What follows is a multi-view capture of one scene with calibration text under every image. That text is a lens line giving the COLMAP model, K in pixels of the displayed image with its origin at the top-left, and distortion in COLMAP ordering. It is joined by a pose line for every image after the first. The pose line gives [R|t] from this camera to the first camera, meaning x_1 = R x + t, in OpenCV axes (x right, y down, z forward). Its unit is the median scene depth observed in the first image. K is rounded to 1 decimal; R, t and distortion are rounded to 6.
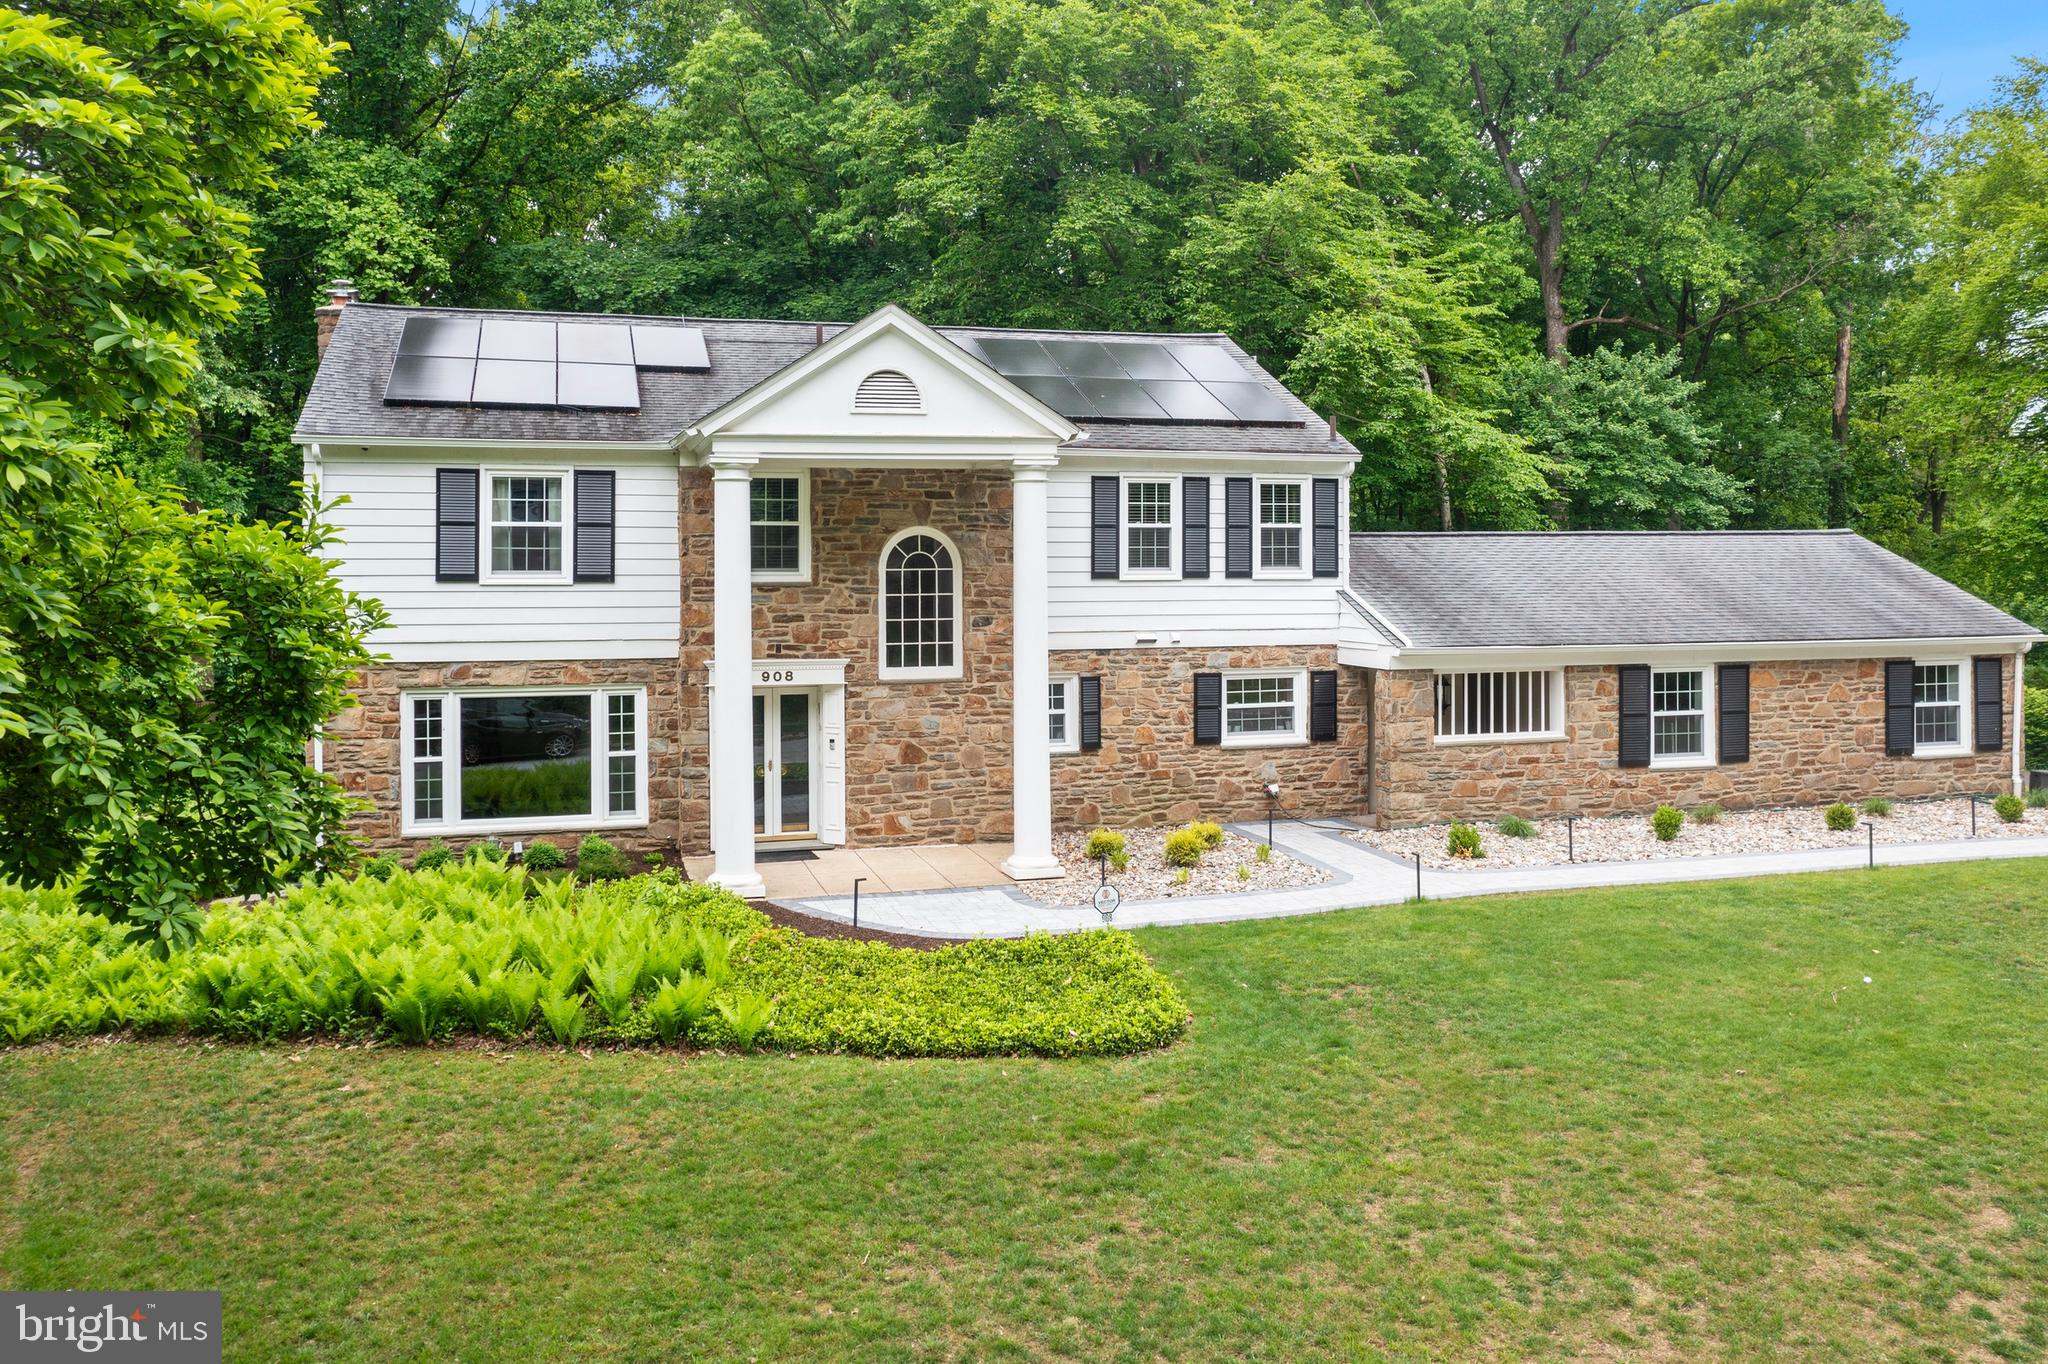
lens RADIAL K [[1652.9, 0, 1026.0], [0, 1652.9, 562.1], [0, 0, 1]] dist [-0.001371, 0.006050]
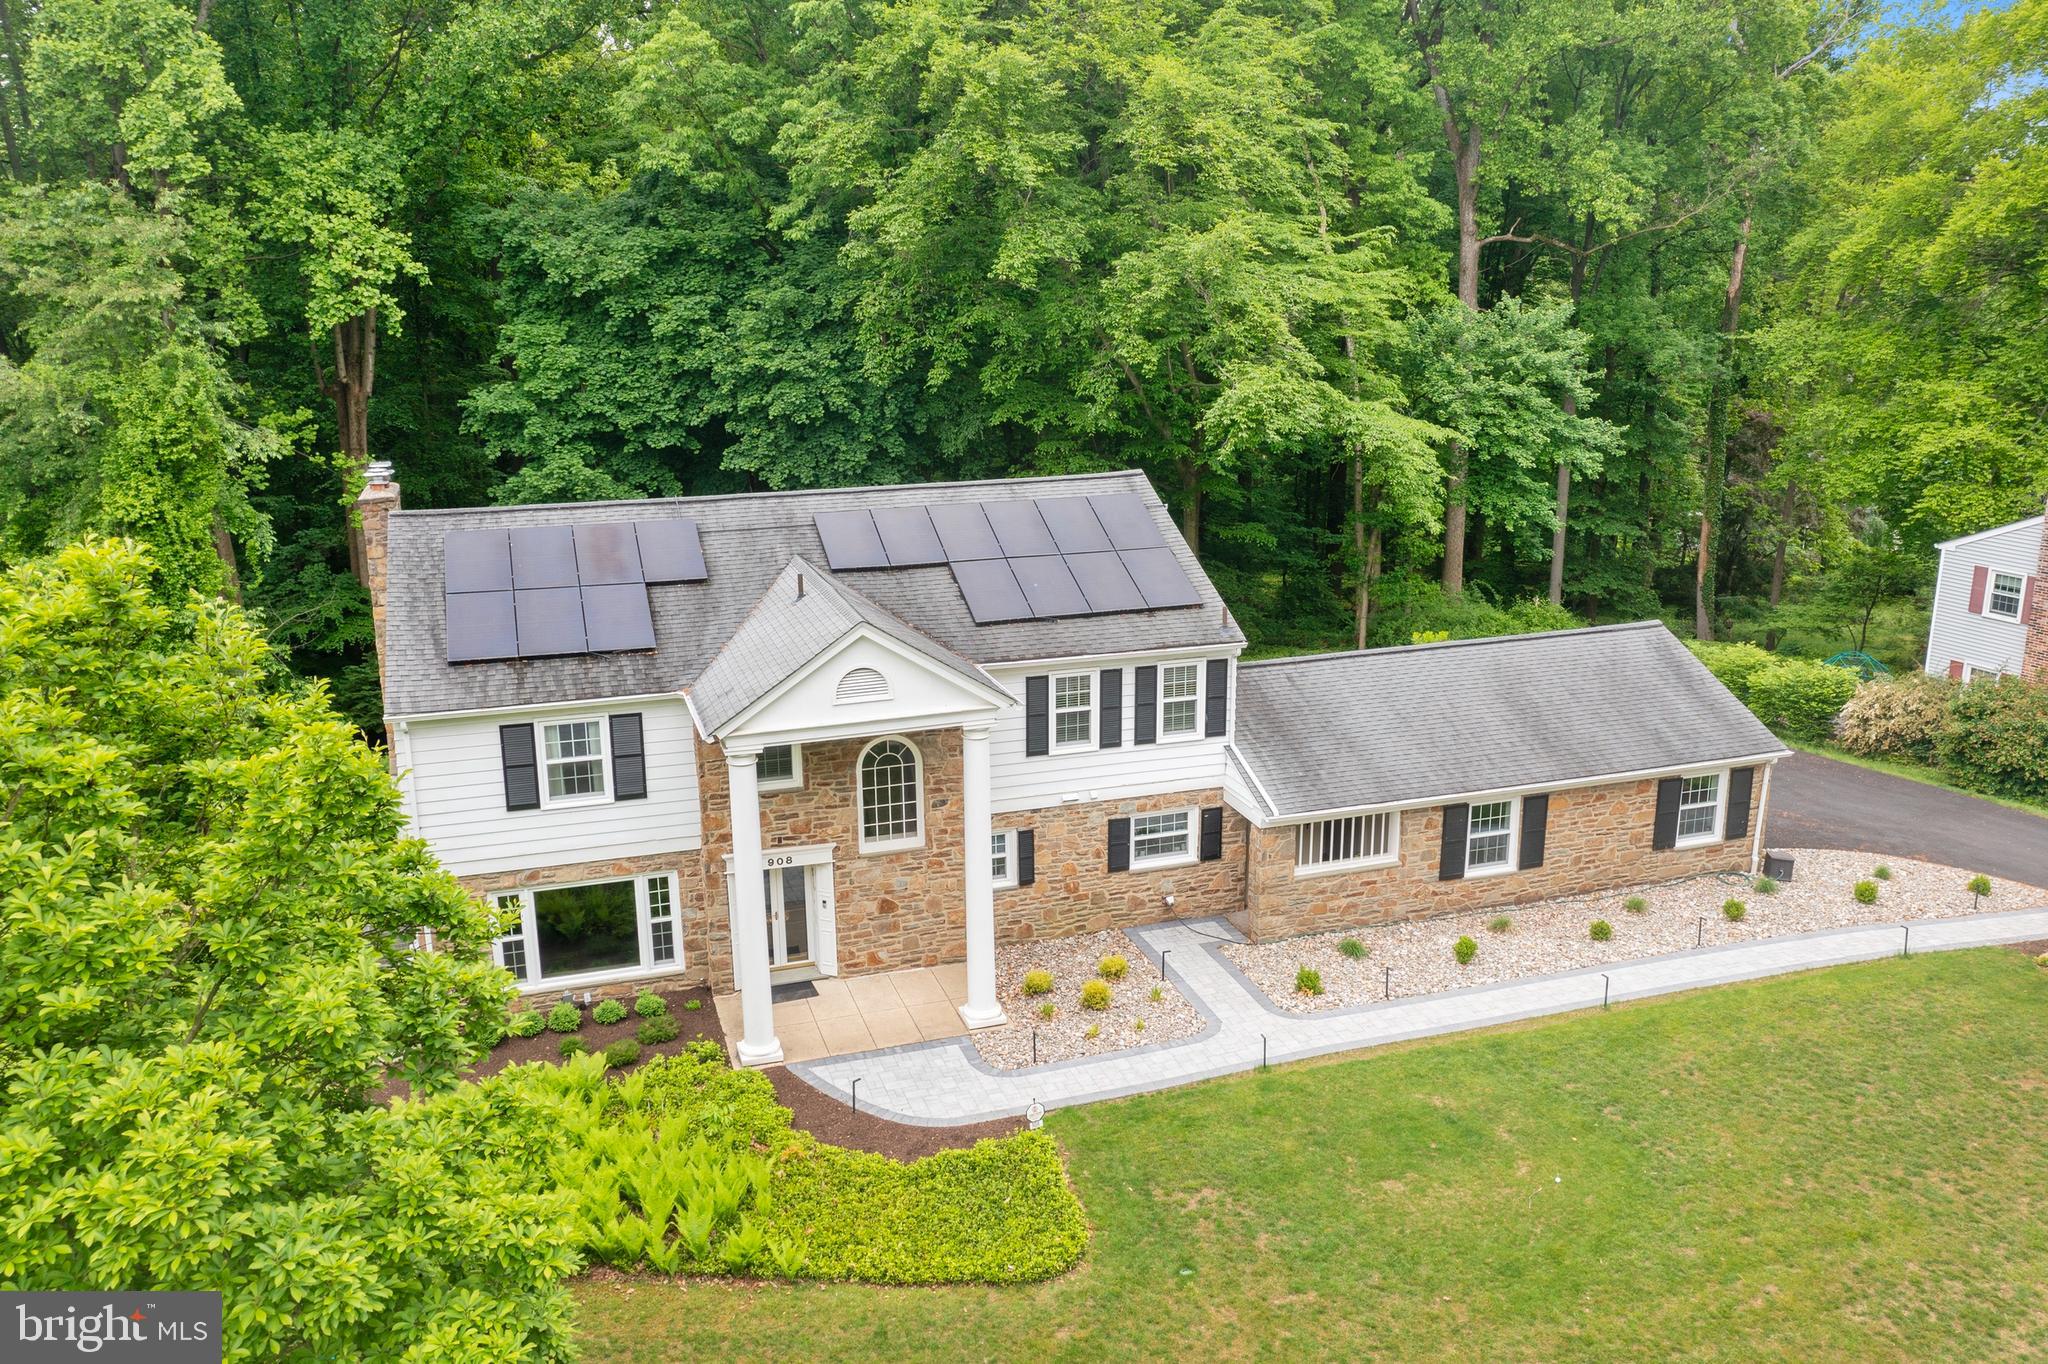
lens RADIAL K [[1611.2, 0, 1024.0], [0, 1611.2, 682.0], [0, 0, 1]] dist [-0.006584, 0.001079]
pose [[0.999487, -0.013804, 0.028886, 0.003503], [0.005772, 0.965183, 0.261511, -0.356564], [-0.031490, -0.261210, 0.964768, -0.154762]]
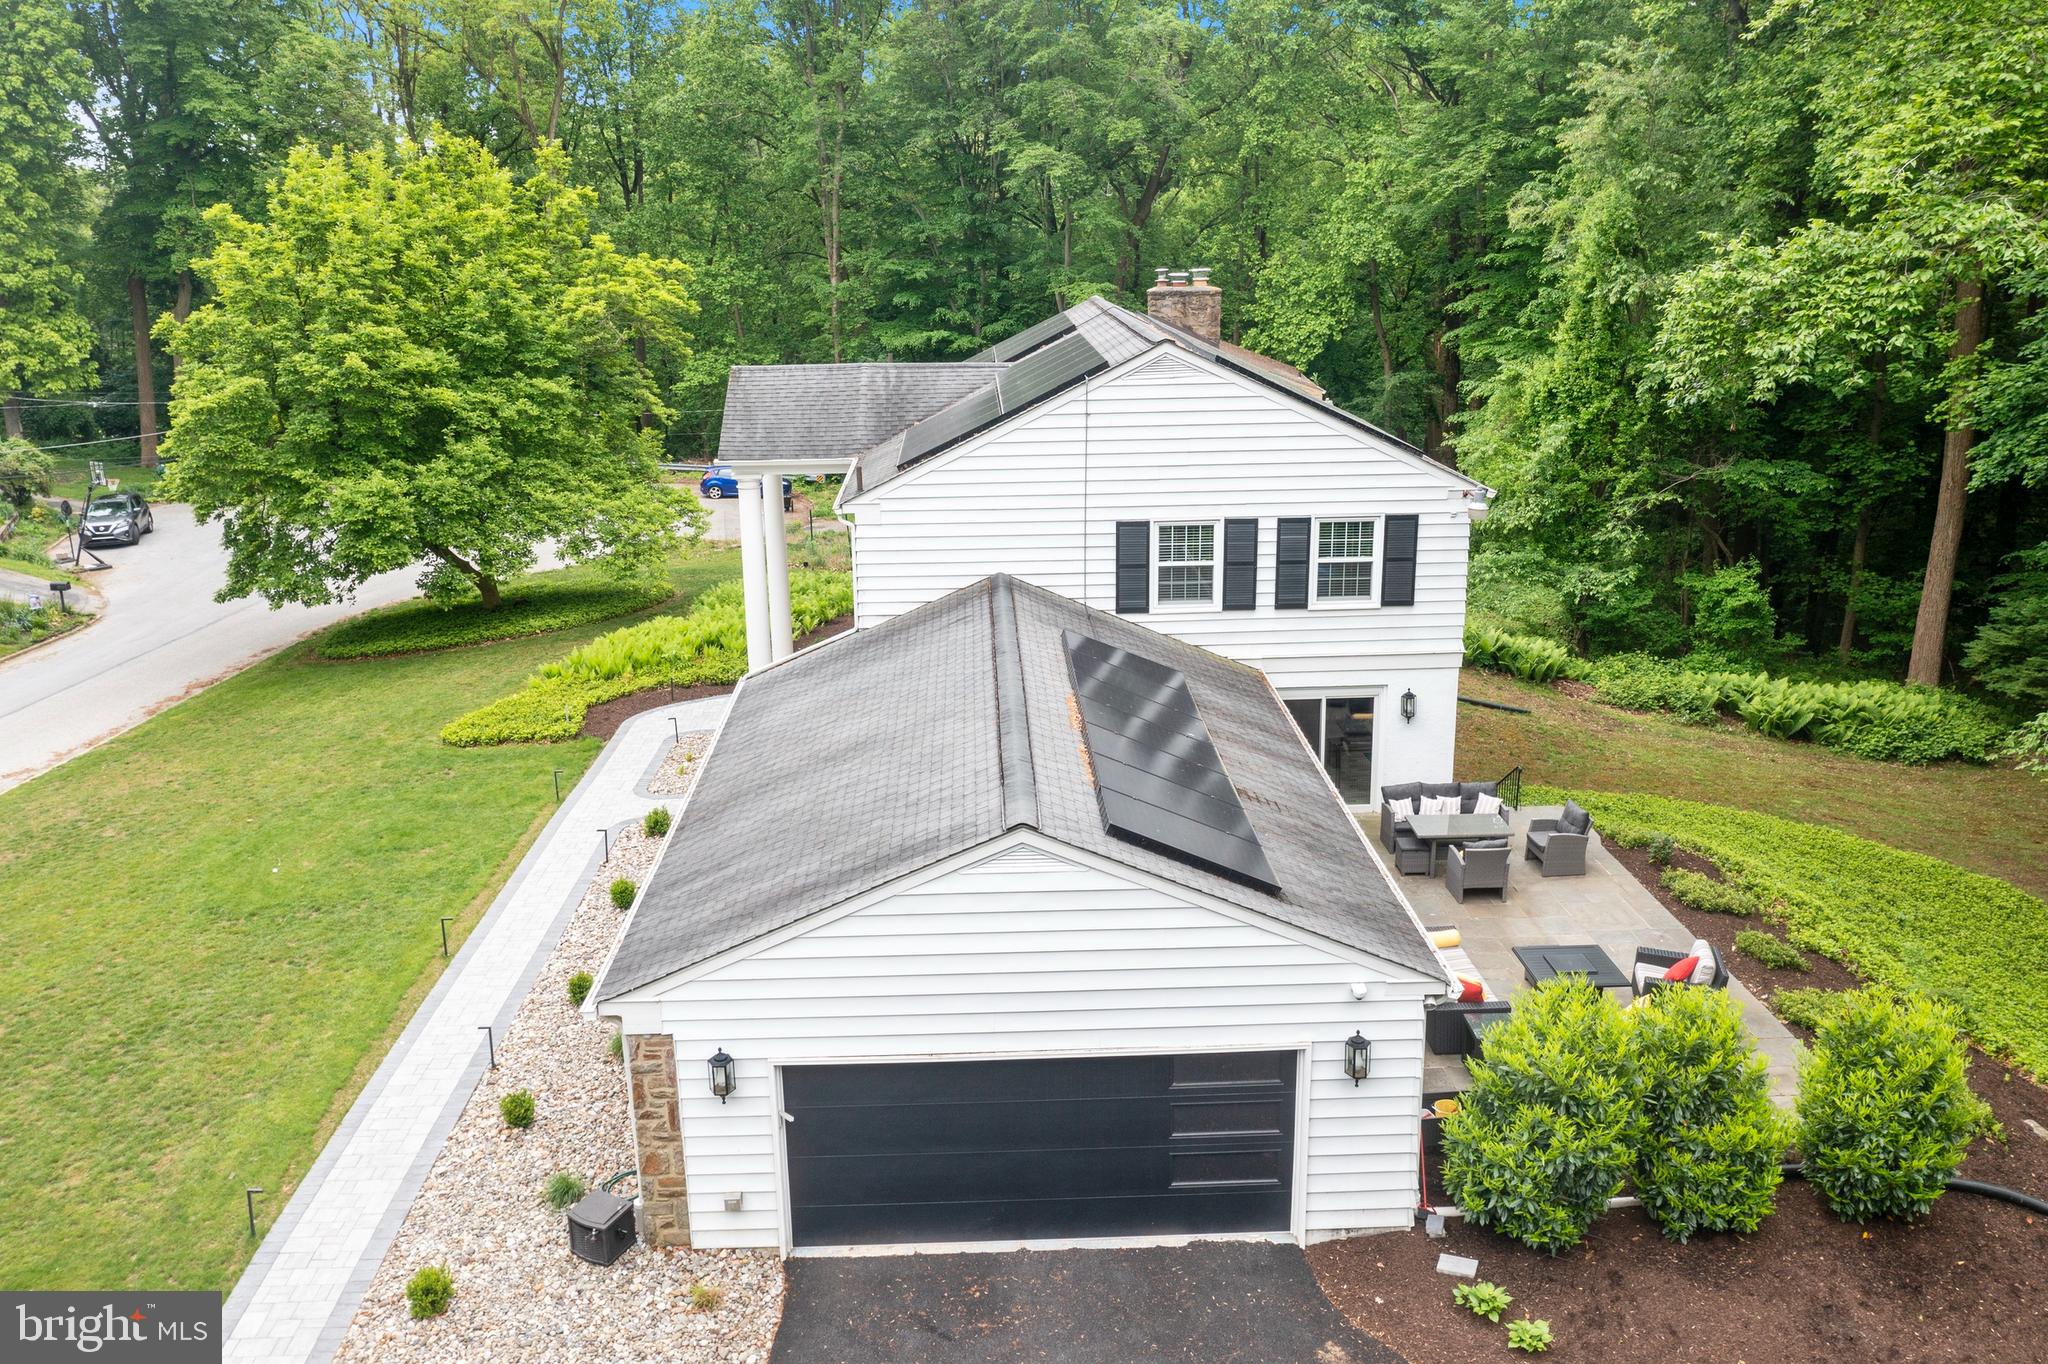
lens RADIAL K [[1613.9, 0, 1024.0], [0, 1613.9, 682.0], [0, 0, 1]] dist [-0.002241, -0.005007]
pose [[-0.248916, 0.276933, -0.928089, 1.180189], [0.020642, 0.959549, 0.280784, -0.249749], [0.968305, 0.050734, -0.244564, 1.403177]]
